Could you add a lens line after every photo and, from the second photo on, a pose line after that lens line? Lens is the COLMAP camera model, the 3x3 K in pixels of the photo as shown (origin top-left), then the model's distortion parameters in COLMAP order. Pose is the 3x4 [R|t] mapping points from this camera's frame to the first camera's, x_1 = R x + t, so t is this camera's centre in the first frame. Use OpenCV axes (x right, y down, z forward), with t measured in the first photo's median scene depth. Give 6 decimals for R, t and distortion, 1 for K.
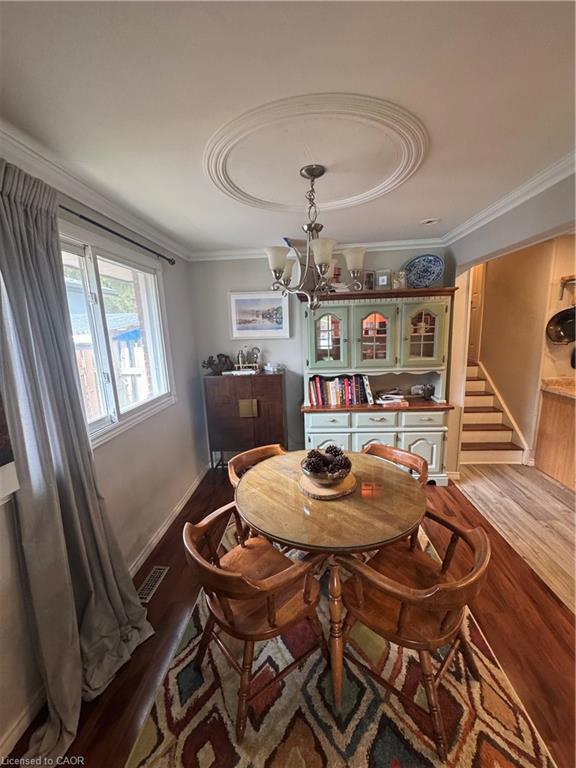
lens RADIAL K [[304.4, 0, 290.0], [0, 304.4, 386.4], [0, 0, 1]] dist [-0.002952, 0.000815]
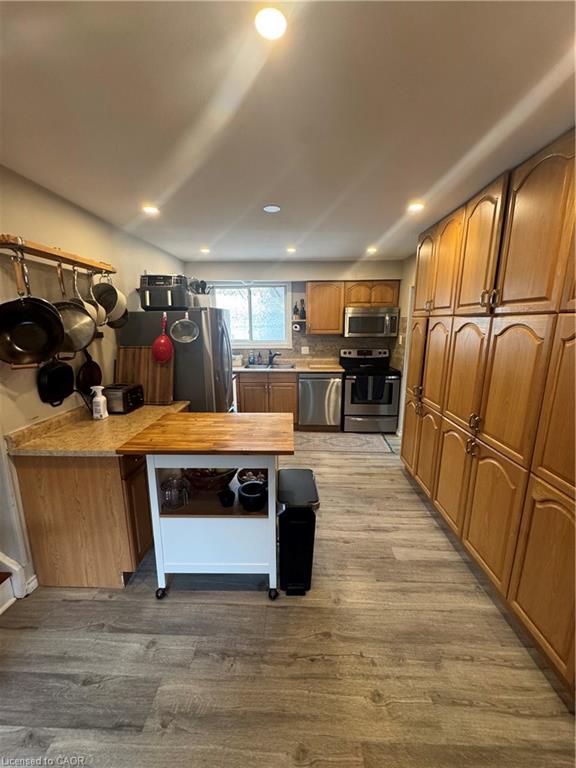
lens RADIAL K [[304.4, 0, 287.5], [0, 304.4, 382.1], [0, 0, 1]] dist [-0.002952, 0.000815]
pose [[-0.035659, -0.160464, 0.986397, 0.346841], [0.185417, 0.968826, 0.164308, -0.118959], [-0.982013, 0.188754, -0.004794, 0.560565]]
